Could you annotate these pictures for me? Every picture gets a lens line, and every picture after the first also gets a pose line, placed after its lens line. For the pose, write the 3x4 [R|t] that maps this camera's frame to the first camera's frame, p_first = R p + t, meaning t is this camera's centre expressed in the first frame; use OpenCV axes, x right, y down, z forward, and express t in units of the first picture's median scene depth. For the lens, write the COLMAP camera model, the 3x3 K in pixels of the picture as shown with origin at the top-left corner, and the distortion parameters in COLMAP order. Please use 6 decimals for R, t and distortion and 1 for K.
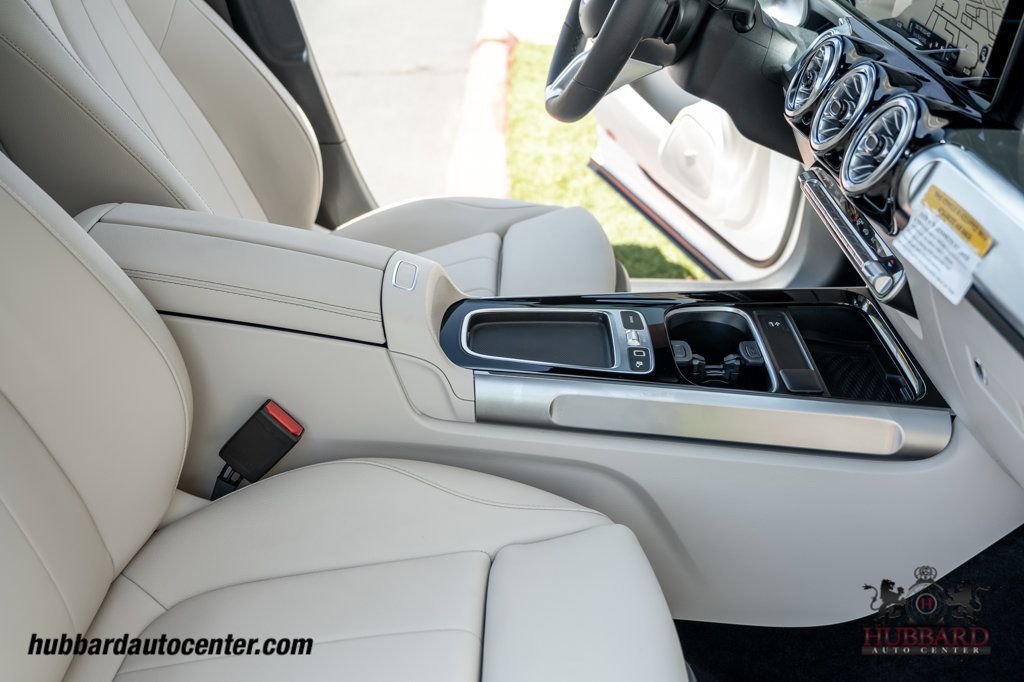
lens RADIAL K [[1008.4, 0, 513.8], [0, 1008.4, 340.5], [0, 0, 1]] dist [0.047398, 0.000000]
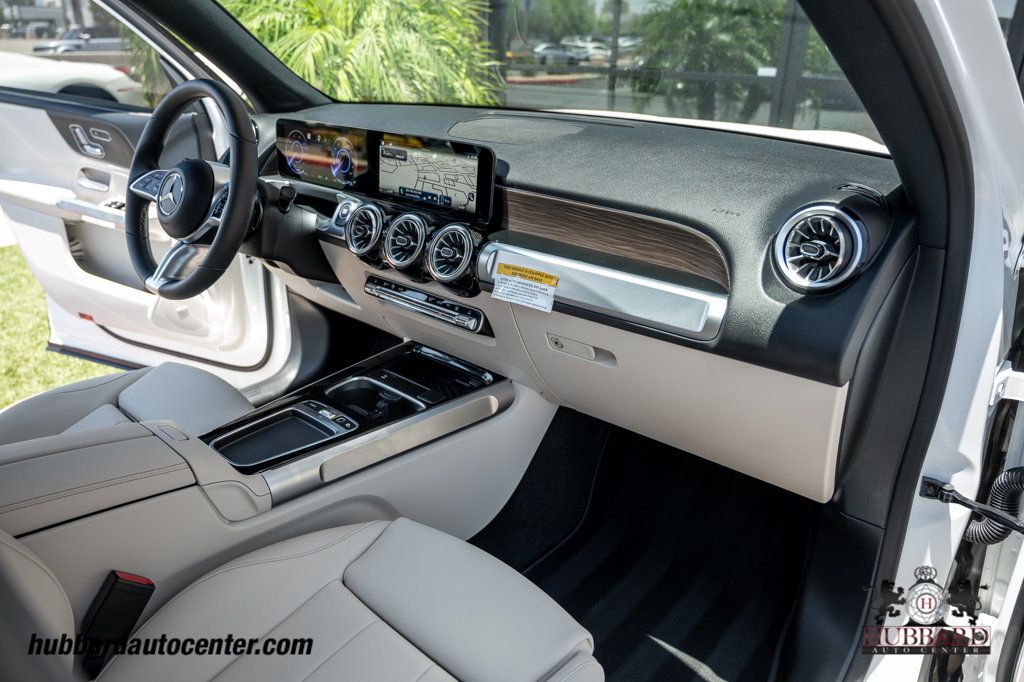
lens RADIAL K [[730.0, 0, 514.8], [0, 730.0, 345.5], [0, 0, 1]] dist [-0.013354, 0.008397]
pose [[0.671726, -0.315377, 0.670315, -0.428780], [0.375097, 0.925083, 0.059357, -0.062578], [-0.638817, 0.211561, 0.739699, -0.007479]]
